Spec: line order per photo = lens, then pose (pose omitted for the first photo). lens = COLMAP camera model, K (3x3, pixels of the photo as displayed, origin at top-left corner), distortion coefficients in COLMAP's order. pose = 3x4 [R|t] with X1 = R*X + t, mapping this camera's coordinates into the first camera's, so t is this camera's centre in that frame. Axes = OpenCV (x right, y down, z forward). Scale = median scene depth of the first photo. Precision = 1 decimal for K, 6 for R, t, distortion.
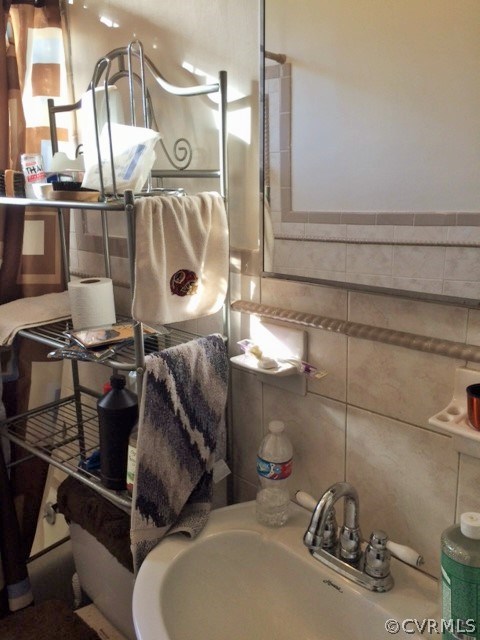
lens RADIAL K [[555.3, 0, 241.9], [0, 555.3, 319.7], [0, 0, 1]] dist [0.080822, -0.109137]
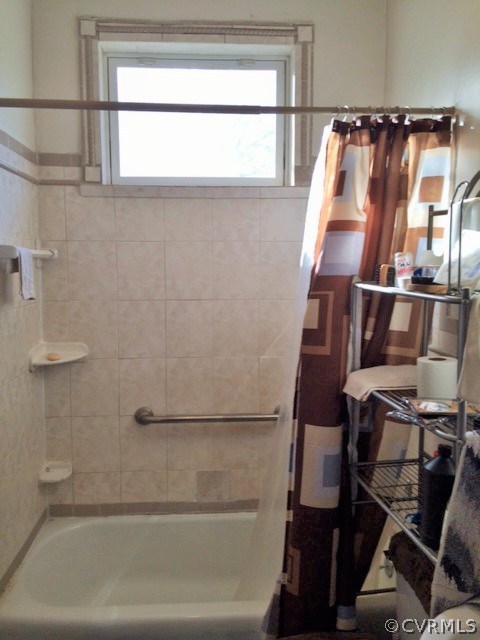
lens RADIAL K [[555.3, 0, 239.9], [0, 555.3, 320.6], [0, 0, 1]] dist [0.080822, -0.109137]
pose [[0.773556, 0.088752, -0.627483, 0.120302], [-0.167181, 0.983649, -0.066970, -0.001146], [0.611279, 0.156708, 0.775745, -0.143107]]
